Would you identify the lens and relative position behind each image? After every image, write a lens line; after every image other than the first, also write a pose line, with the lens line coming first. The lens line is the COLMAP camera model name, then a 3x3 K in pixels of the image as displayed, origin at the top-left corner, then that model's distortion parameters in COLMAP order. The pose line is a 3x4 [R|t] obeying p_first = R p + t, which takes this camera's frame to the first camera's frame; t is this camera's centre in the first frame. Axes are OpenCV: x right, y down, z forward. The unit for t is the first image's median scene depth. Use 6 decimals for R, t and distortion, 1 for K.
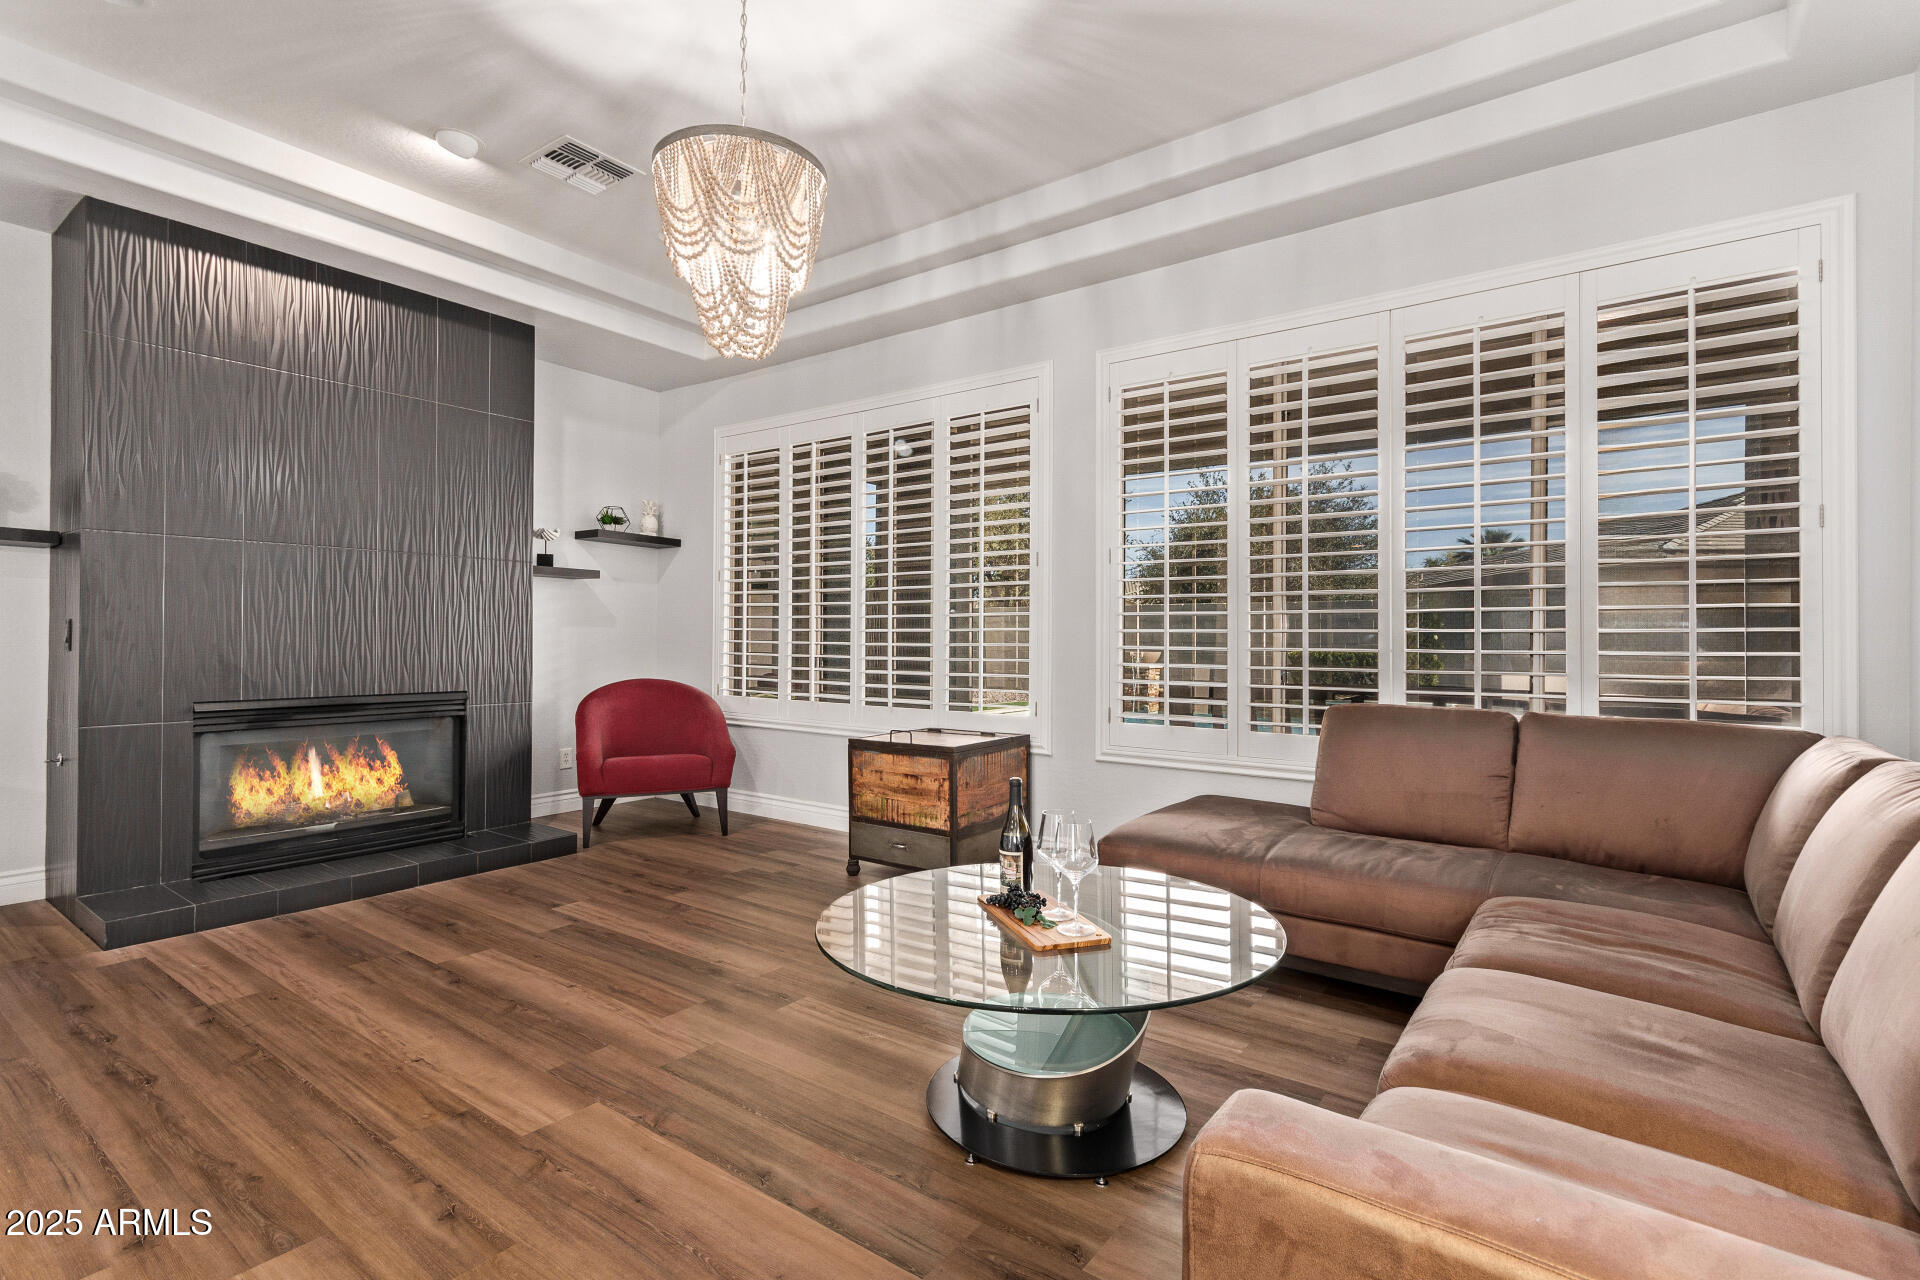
lens RADIAL K [[883.5, 0, 959.2], [0, 883.5, 637.2], [0, 0, 1]] dist [0.005561, 0.000272]
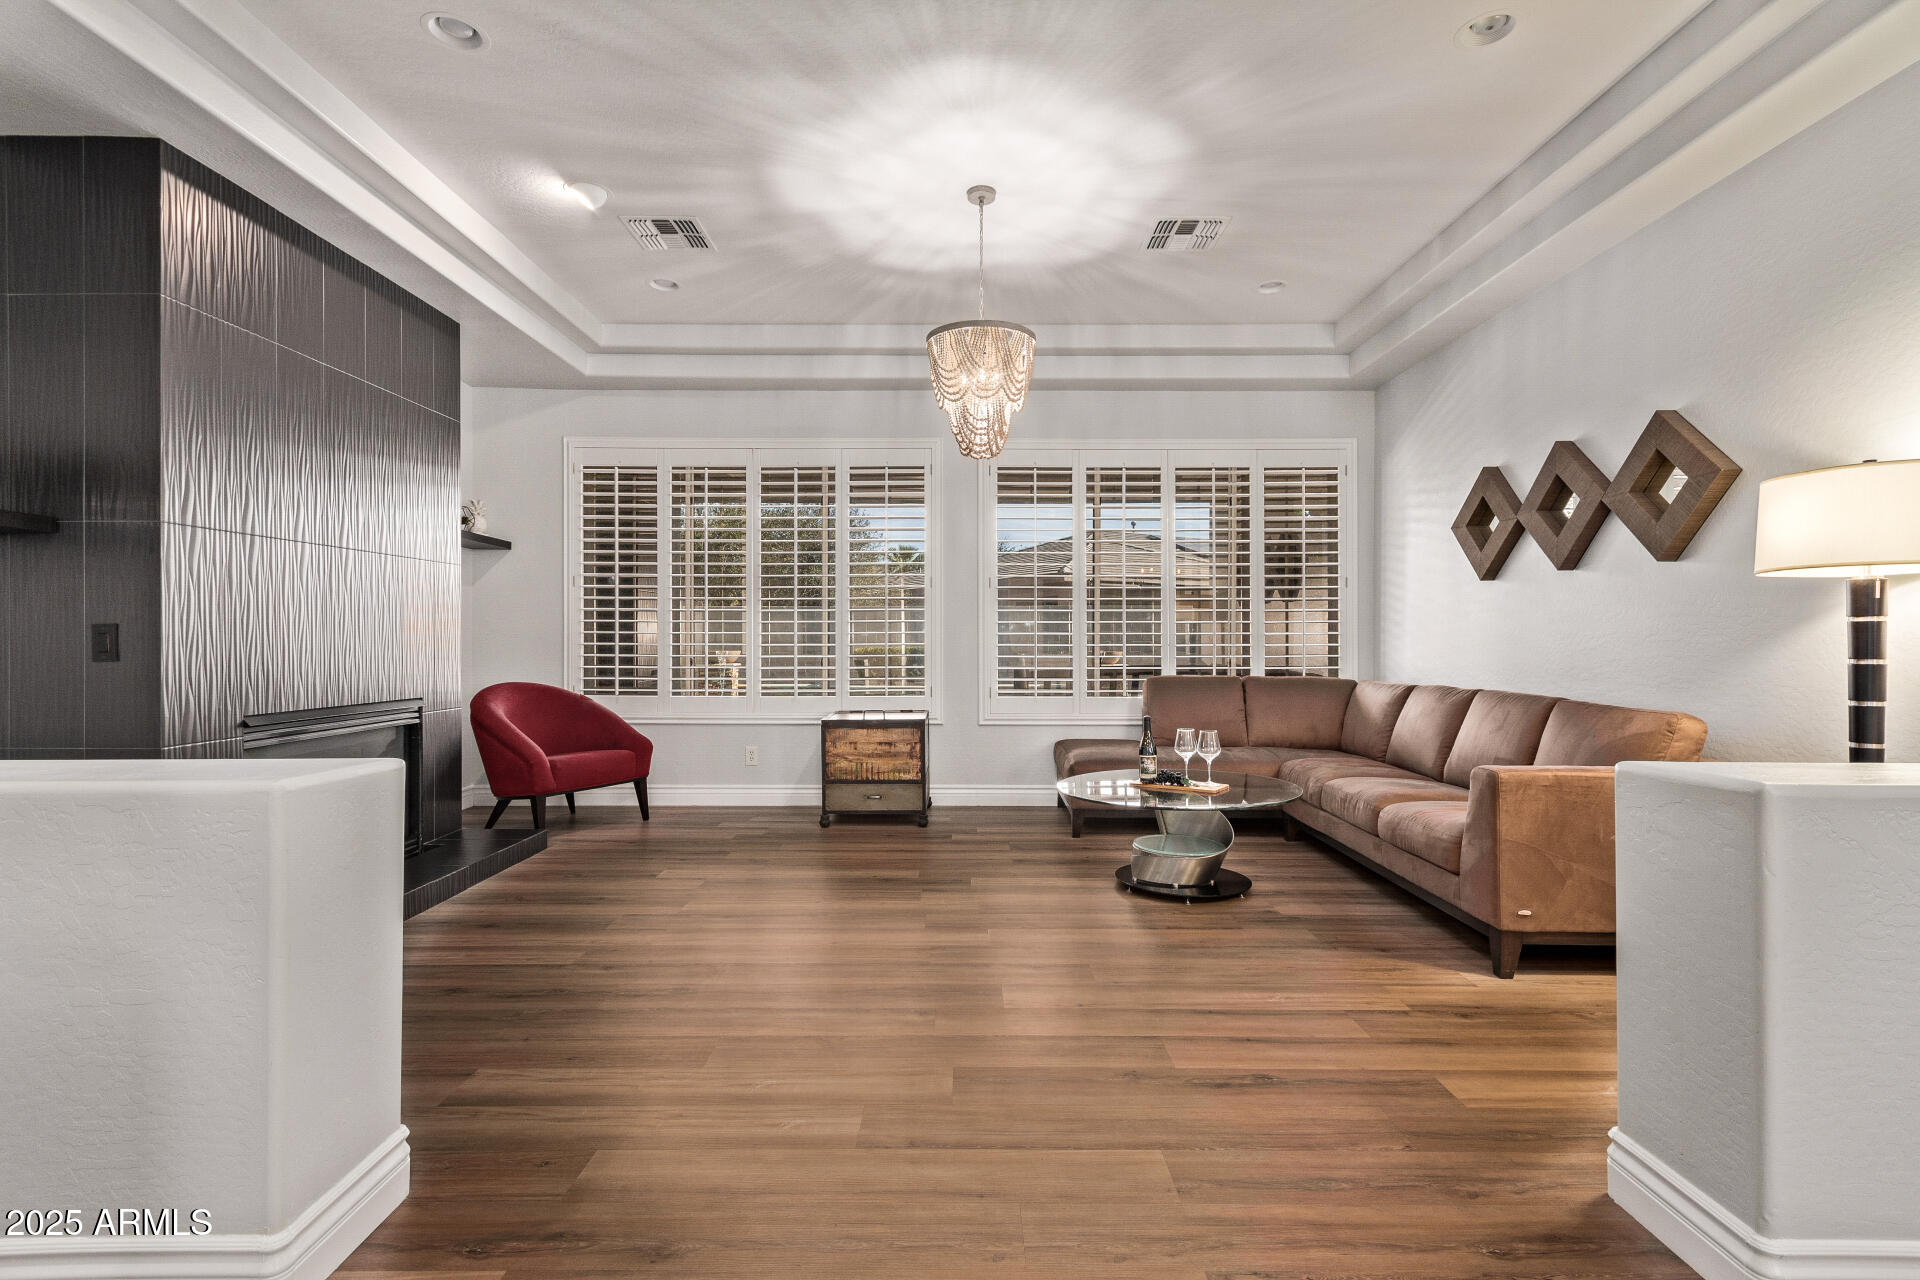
lens RADIAL K [[883.5, 0, 969.4], [0, 883.5, 637.2], [0, 0, 1]] dist [0.005561, 0.000272]
pose [[0.809049, -0.003798, 0.587729, -0.728084], [0.005436, 0.999985, -0.001021, -0.000533], [-0.587716, 0.004021, 0.809058, -0.148337]]
